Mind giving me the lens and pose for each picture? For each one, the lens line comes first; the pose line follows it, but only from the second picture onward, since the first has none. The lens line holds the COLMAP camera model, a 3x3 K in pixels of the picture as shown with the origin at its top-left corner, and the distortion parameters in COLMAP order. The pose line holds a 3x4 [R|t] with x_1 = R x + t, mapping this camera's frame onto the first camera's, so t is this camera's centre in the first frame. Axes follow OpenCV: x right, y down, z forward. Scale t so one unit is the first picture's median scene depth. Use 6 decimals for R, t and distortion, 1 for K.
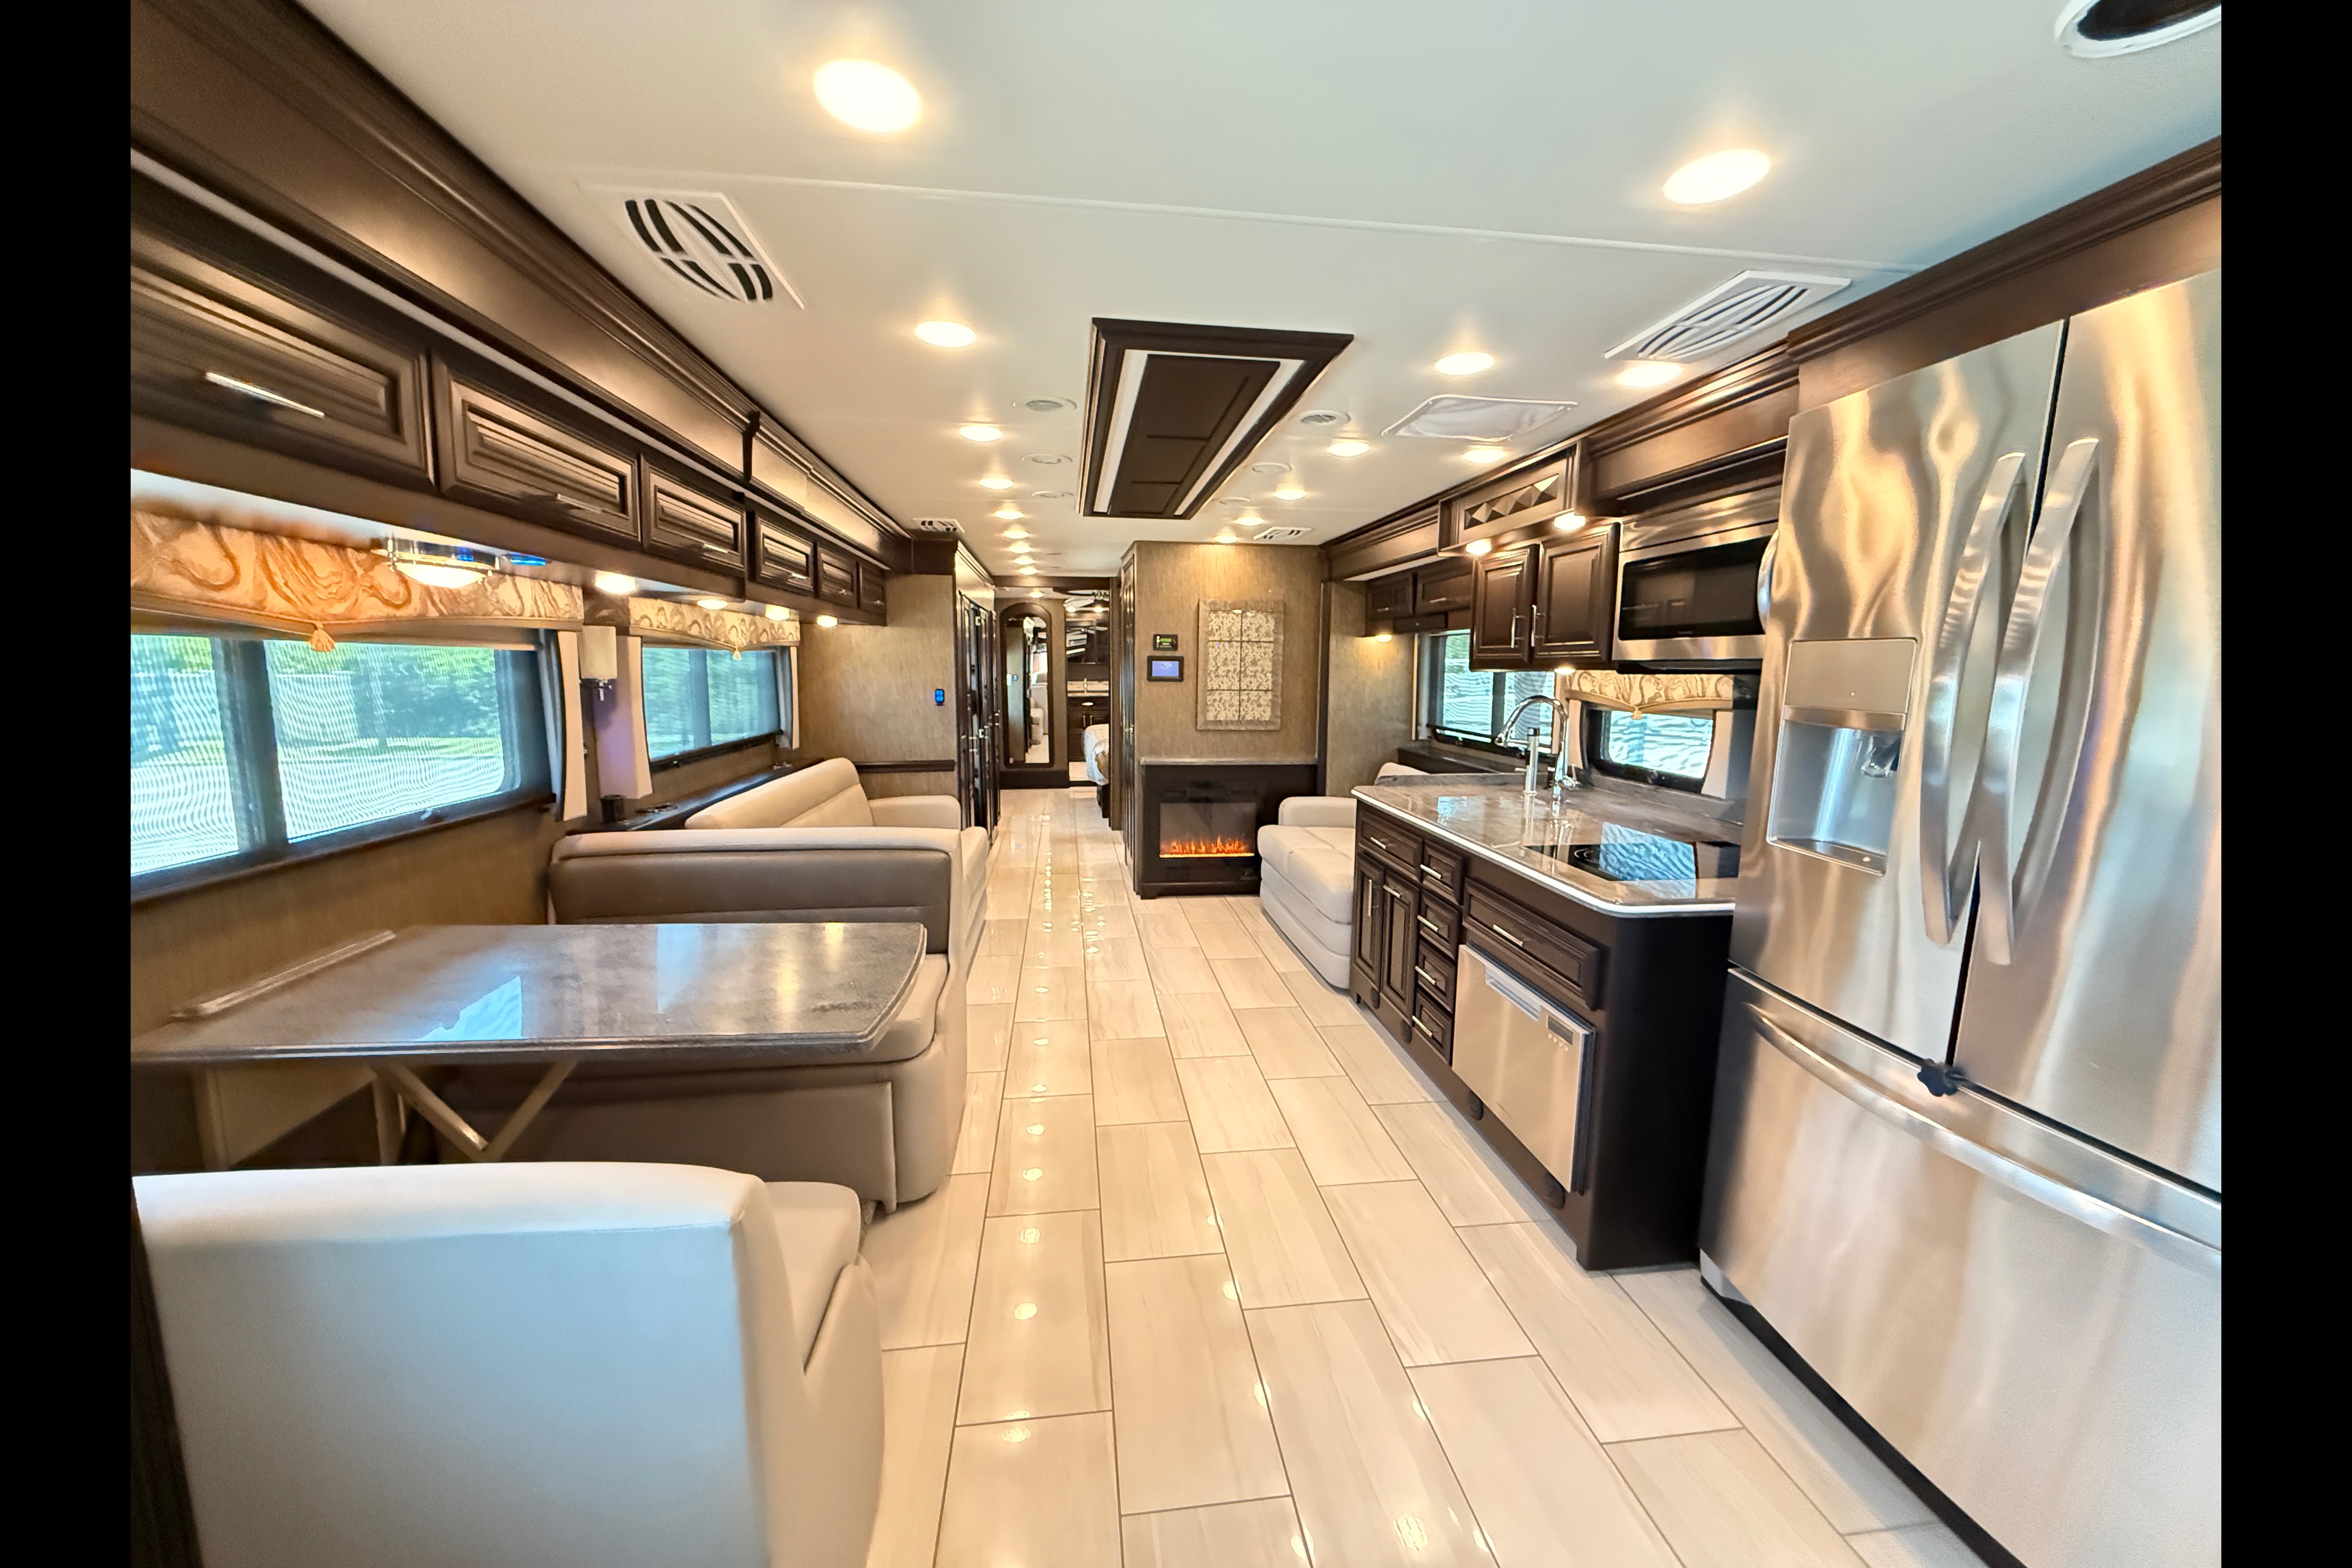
lens RADIAL K [[829.5, 0, 1171.1], [0, 829.5, 785.7], [0, 0, 1]] dist [-0.001577, -0.000186]
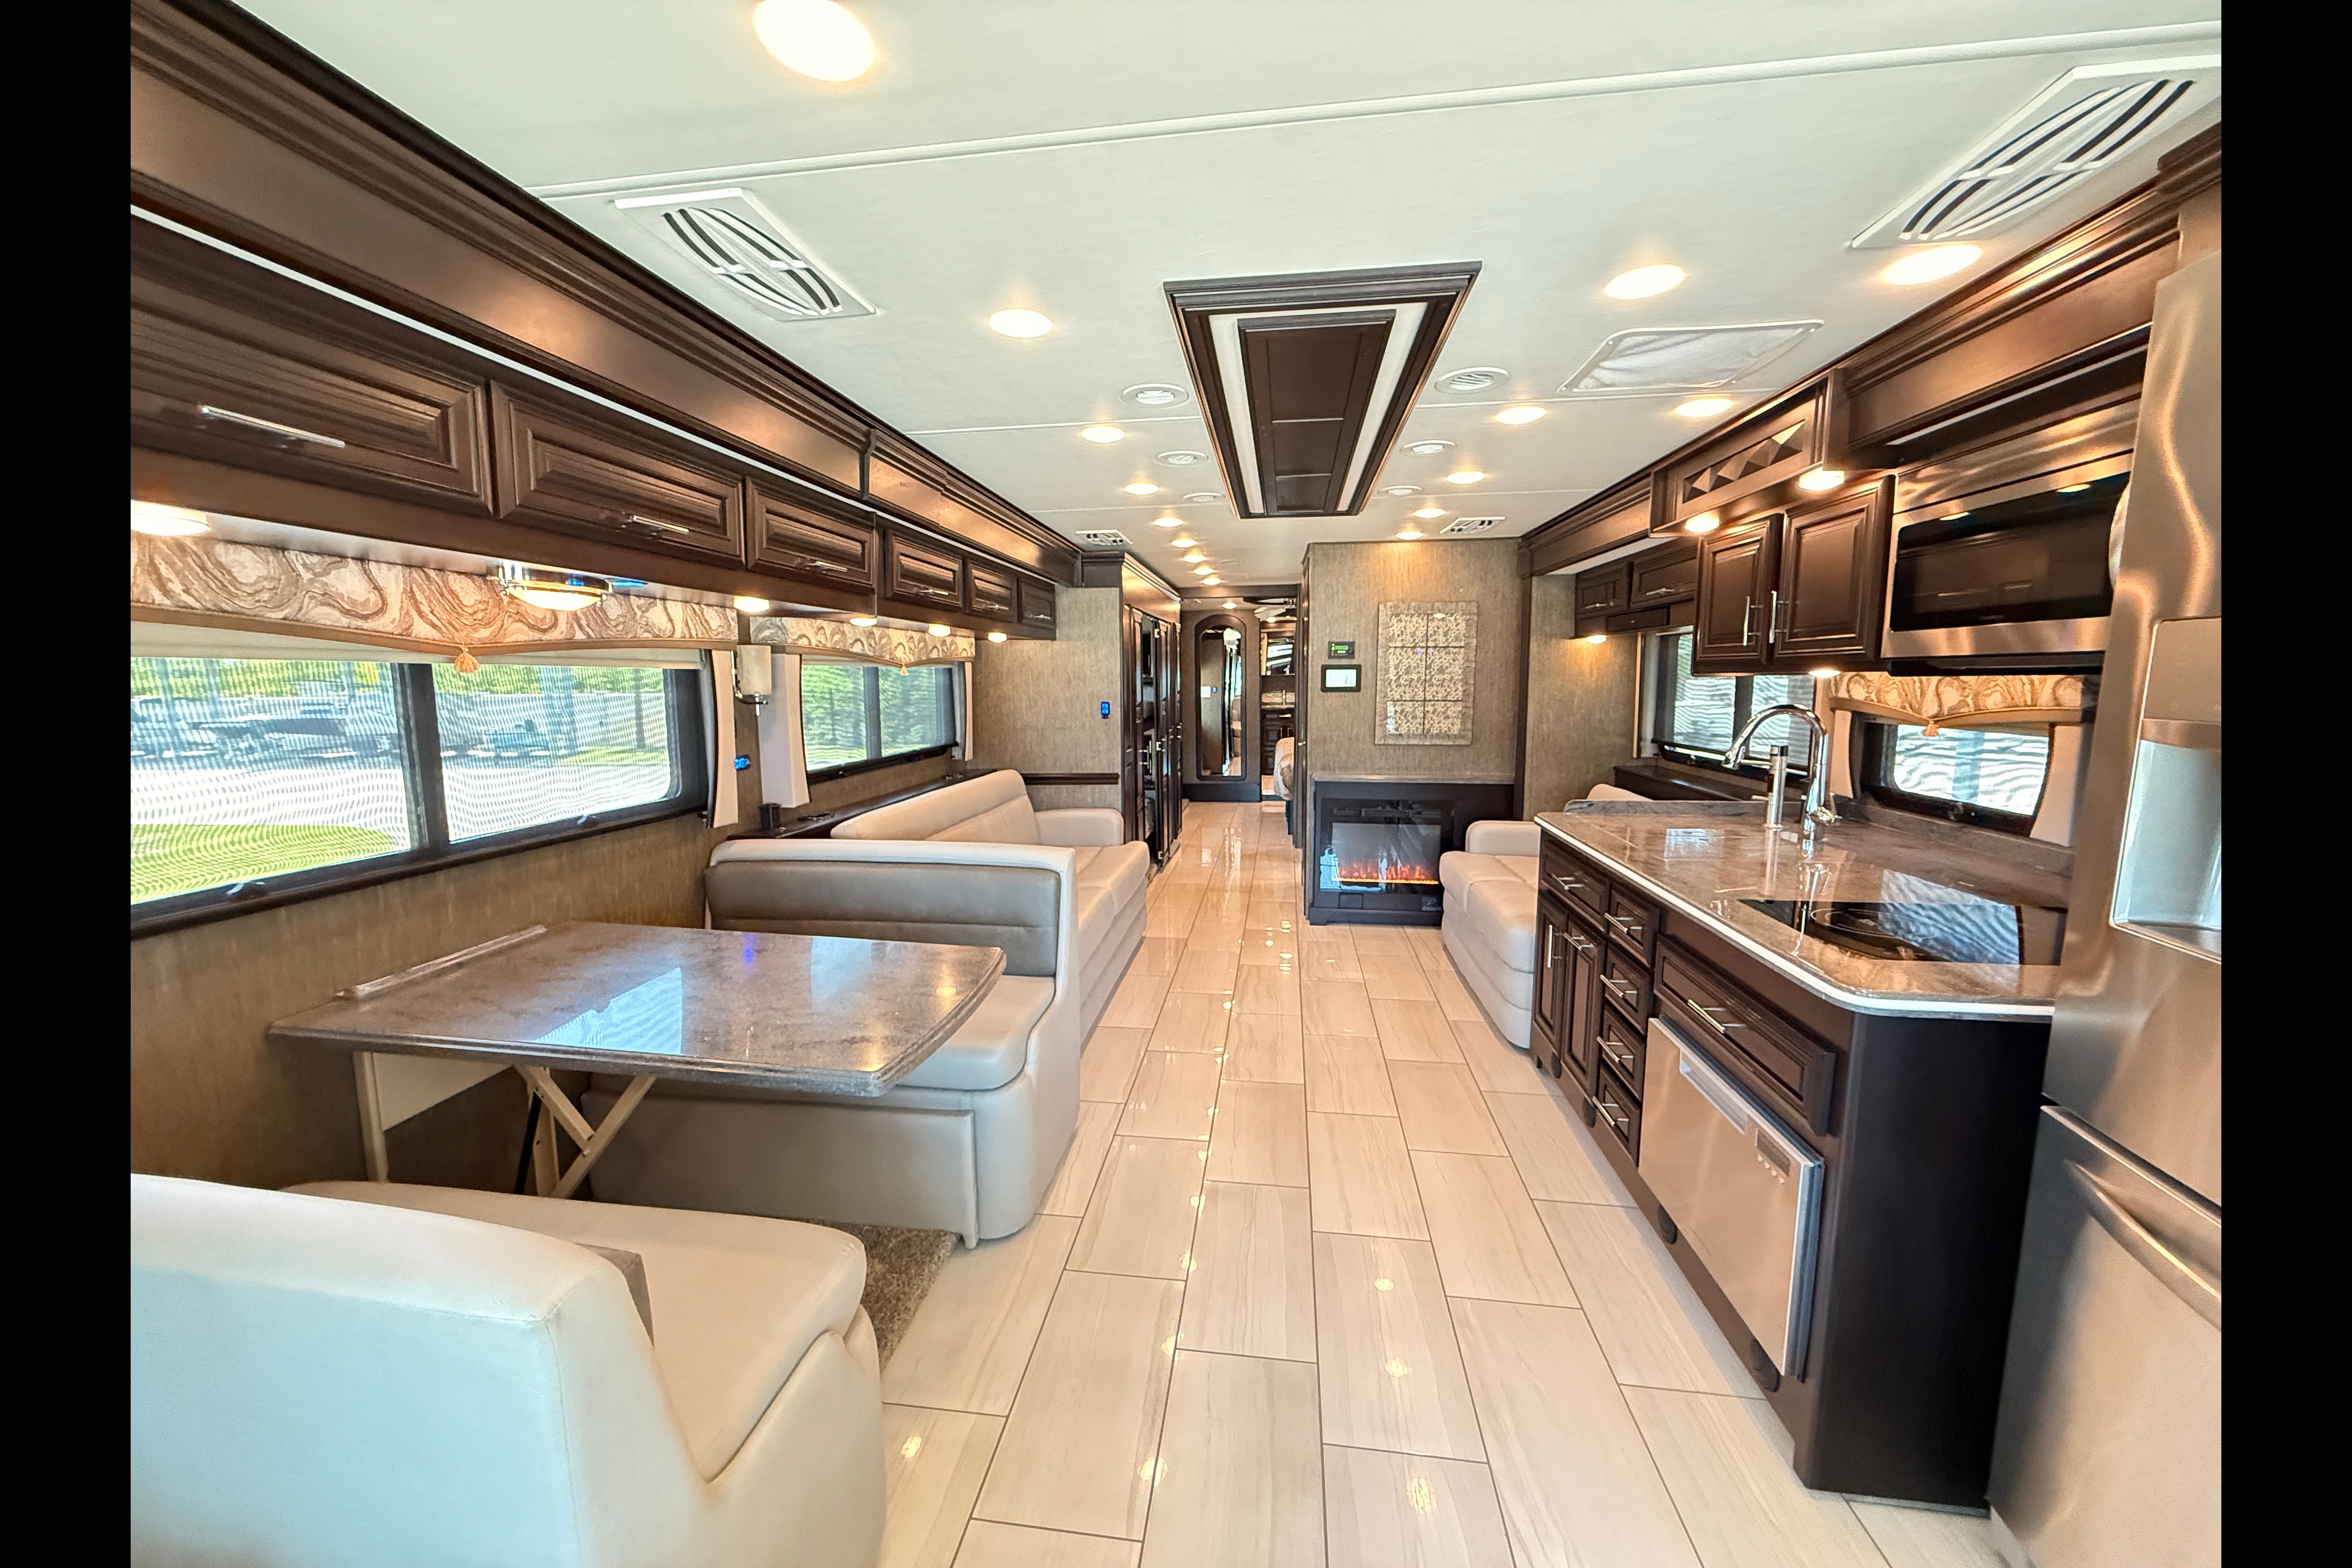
lens RADIAL K [[829.5, 0, 1171.1], [0, 829.5, 785.7], [0, 0, 1]] dist [-0.001577, -0.000186]
pose [[0.965864, 0.018995, -0.258353, 0.079240], [-0.022634, 0.999682, -0.011119, -0.009074], [0.258060, 0.016588, 0.965986, 0.080997]]
